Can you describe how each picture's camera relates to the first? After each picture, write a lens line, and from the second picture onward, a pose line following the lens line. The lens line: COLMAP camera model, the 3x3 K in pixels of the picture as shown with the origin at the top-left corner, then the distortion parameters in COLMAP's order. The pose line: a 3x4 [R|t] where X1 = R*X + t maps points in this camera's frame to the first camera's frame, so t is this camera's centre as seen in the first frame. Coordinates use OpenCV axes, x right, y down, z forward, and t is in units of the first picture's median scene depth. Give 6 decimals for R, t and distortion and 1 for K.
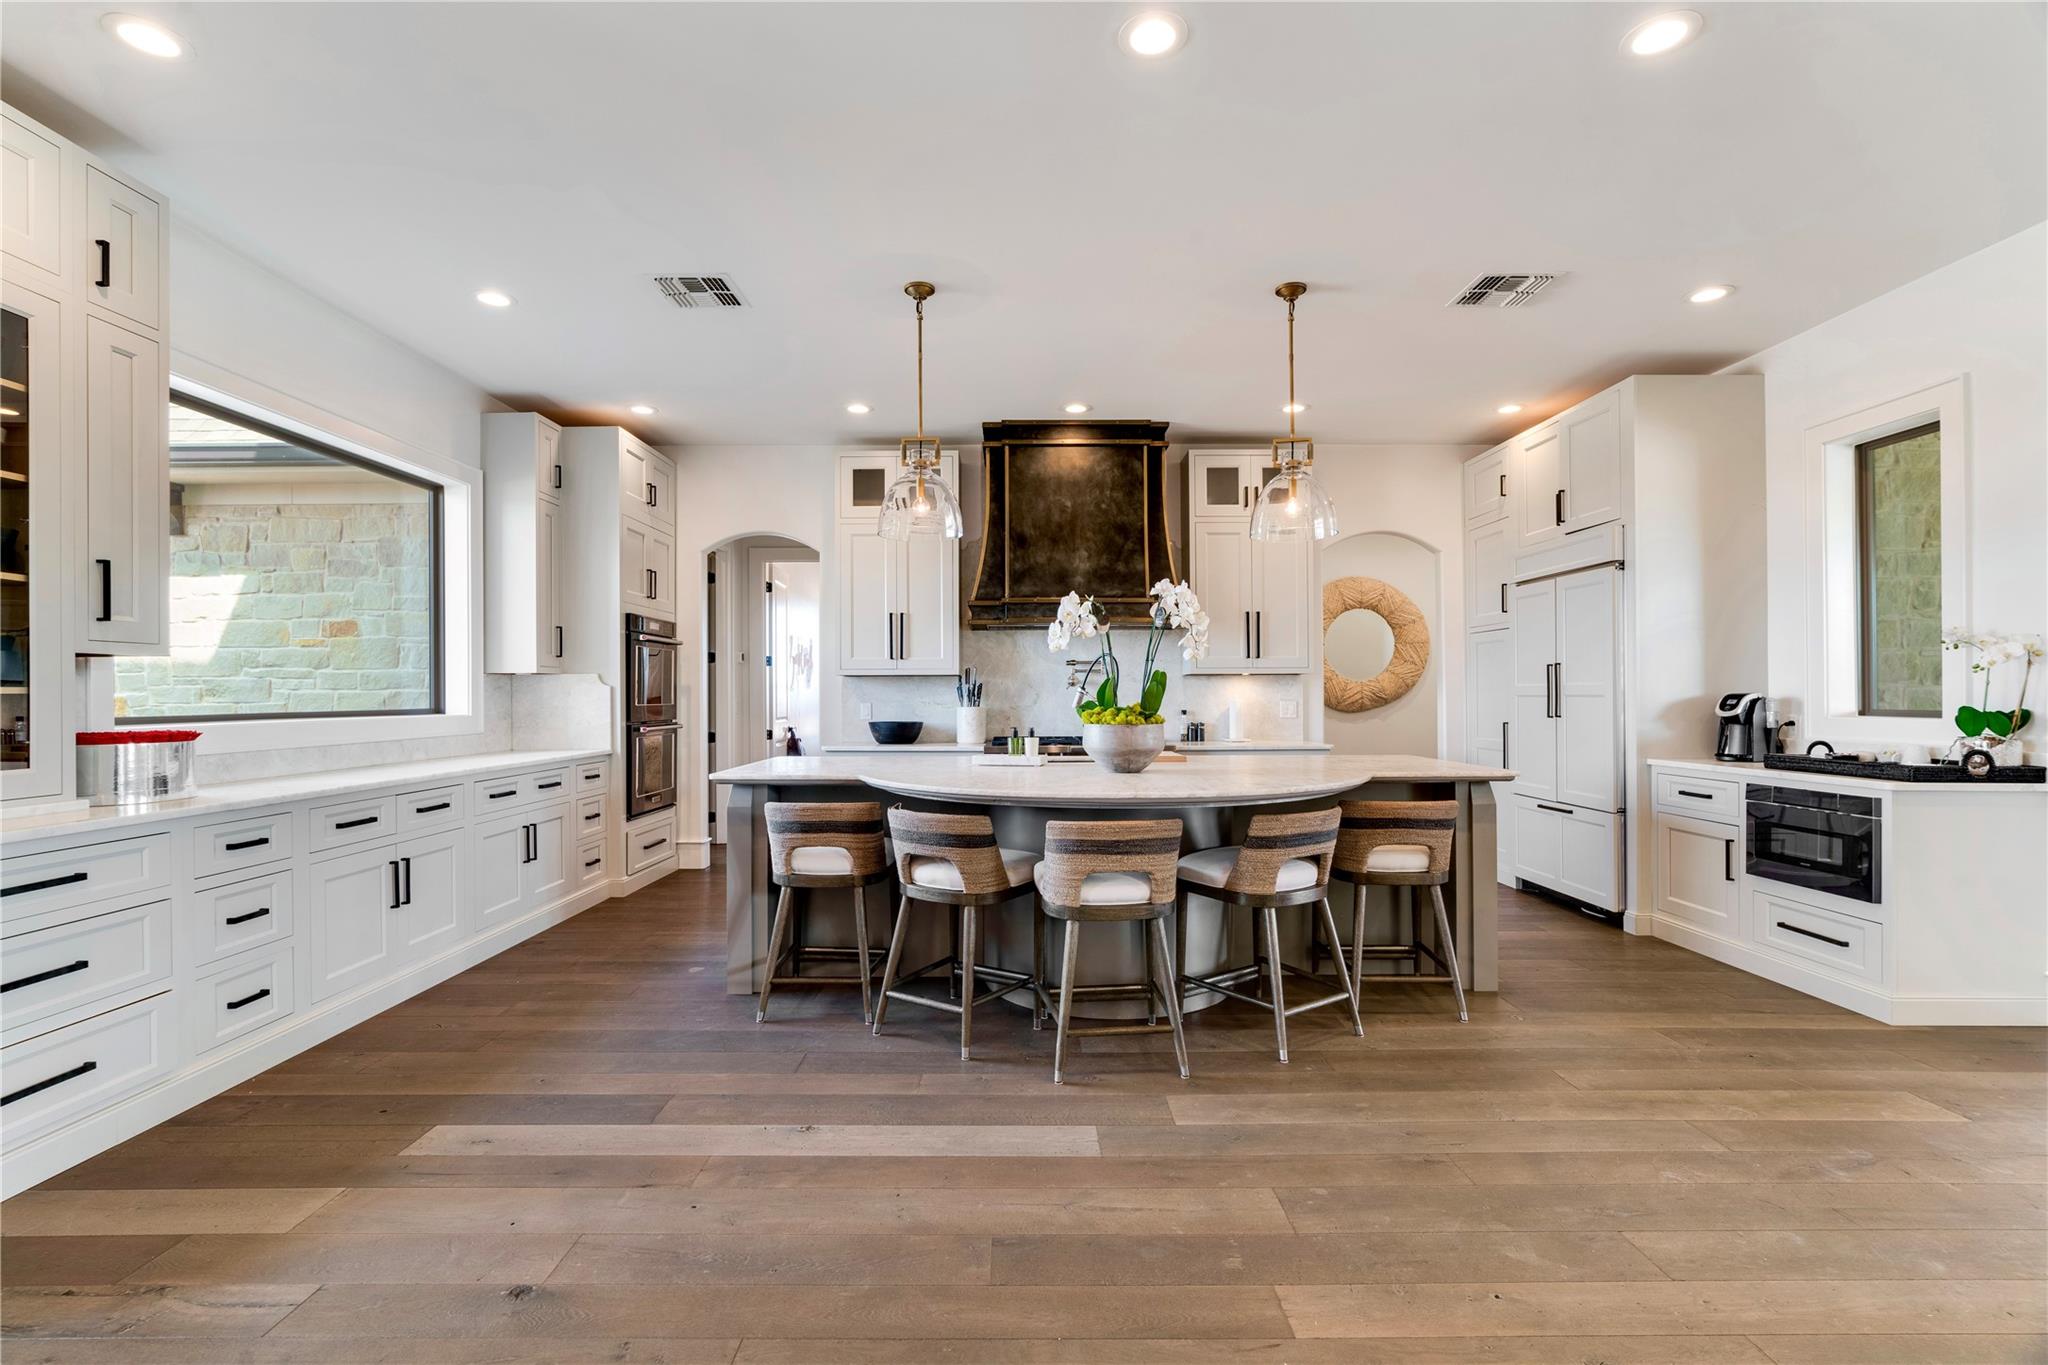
lens RADIAL K [[927.1, 0, 1017.7], [0, 927.1, 683.8], [0, 0, 1]] dist [-0.008226, 0.000974]
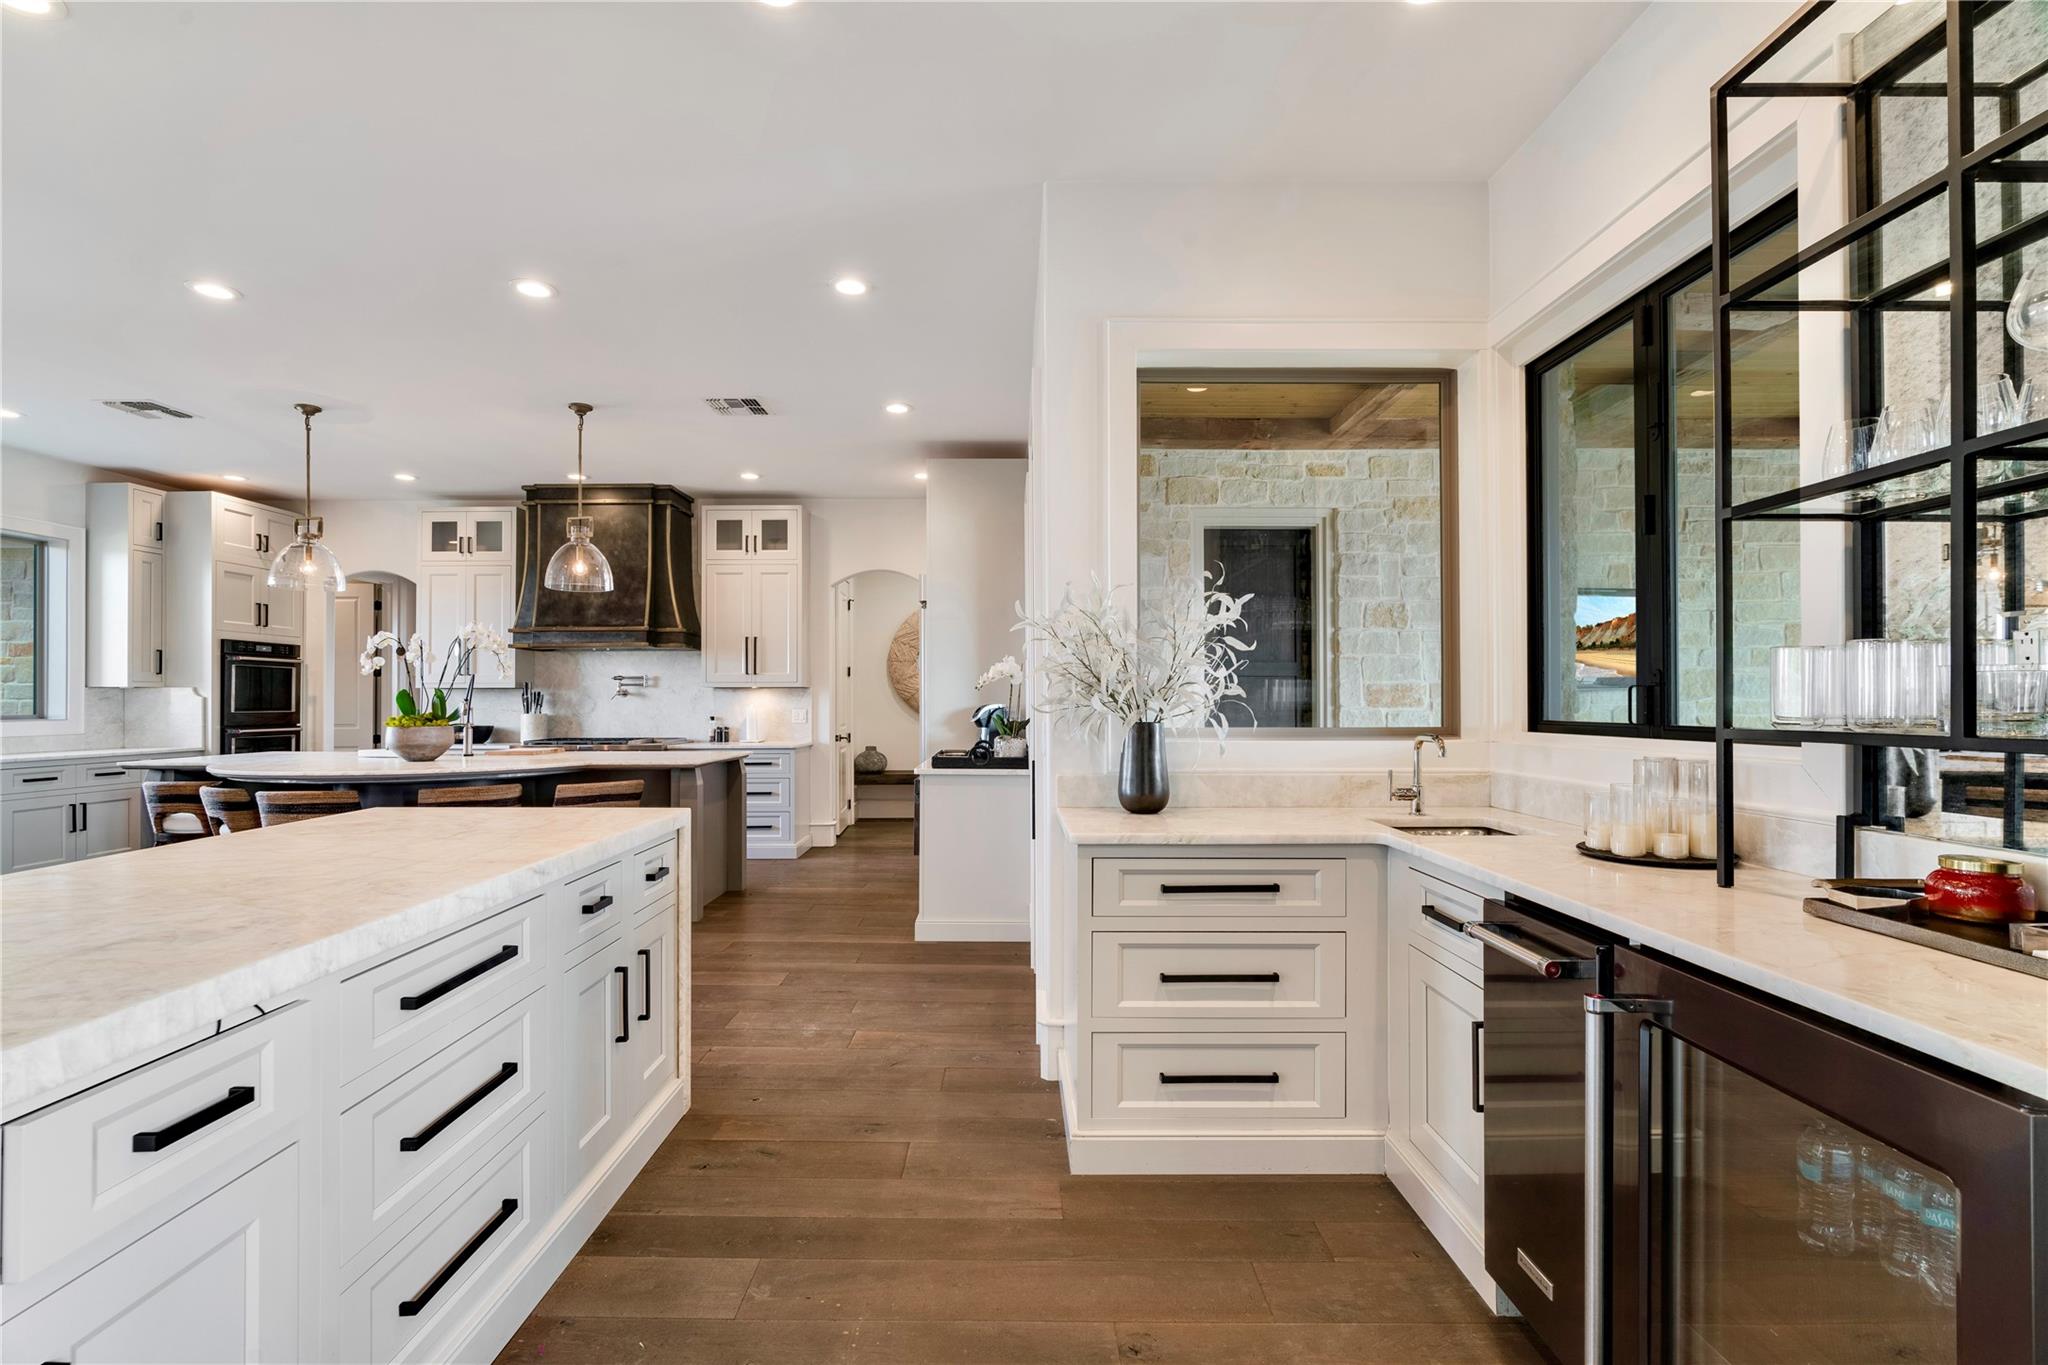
lens RADIAL K [[927.1, 0, 1026.5], [0, 927.1, 687.9], [0, 0, 1]] dist [-0.008226, 0.000974]
pose [[0.999995, 0.000479, 0.003168, 0.700418], [-0.000470, 0.999995, -0.003083, -0.007031], [-0.003169, 0.003082, 0.999990, -0.268193]]
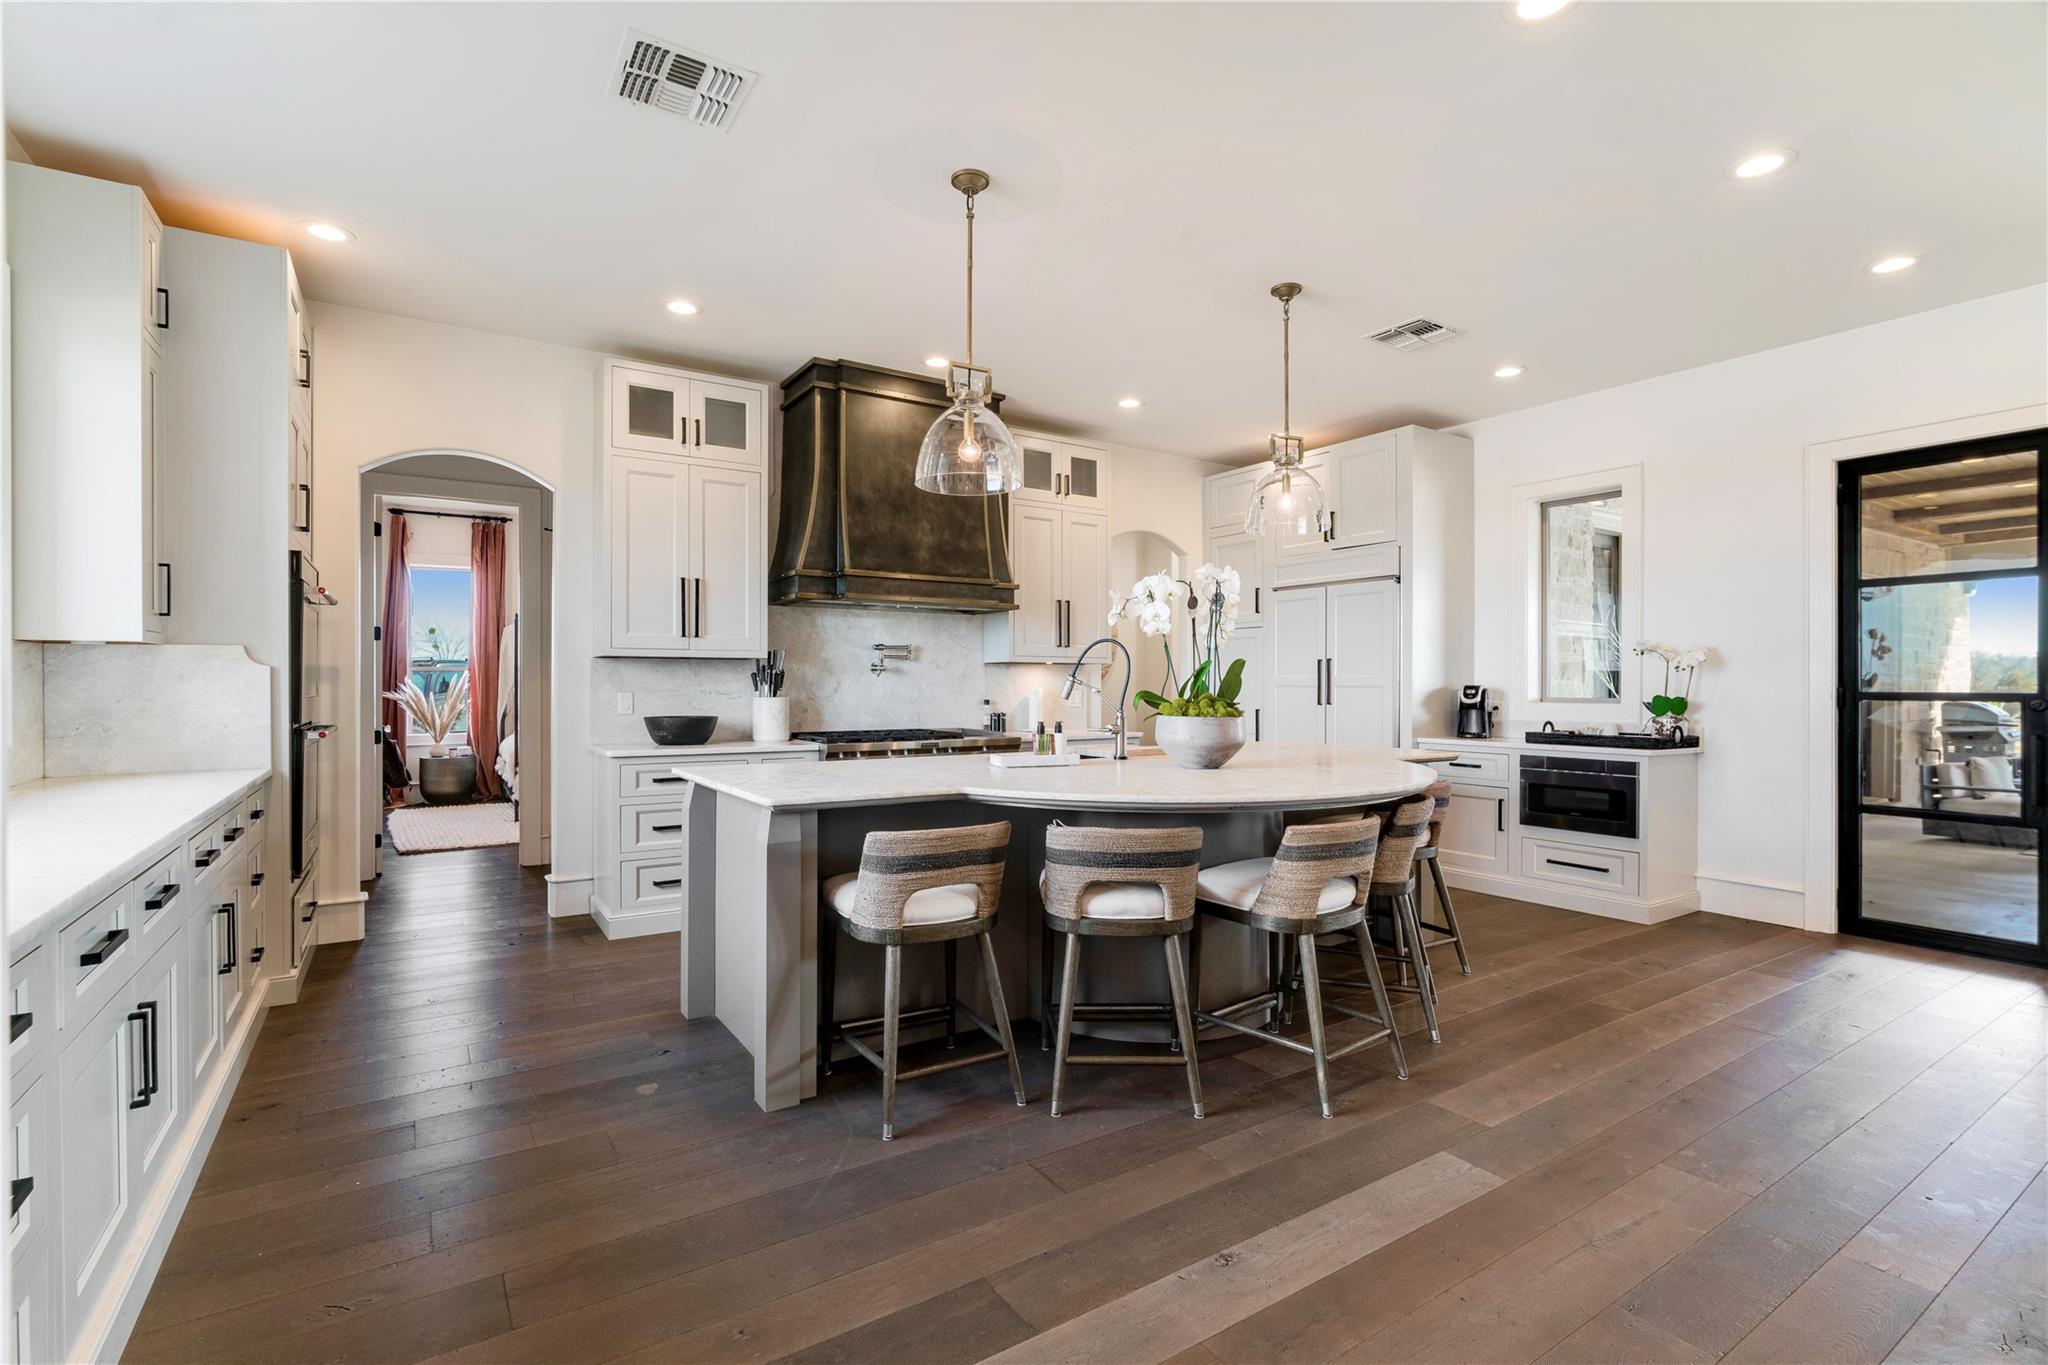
lens RADIAL K [[927.1, 0, 1025.8], [0, 927.1, 677.6], [0, 0, 1]] dist [-0.008226, 0.000974]
pose [[0.837030, 0.007613, 0.547104, -0.365561], [-0.011223, 0.999932, 0.003257, 0.002315], [-0.547042, -0.008867, 0.837058, 0.215757]]
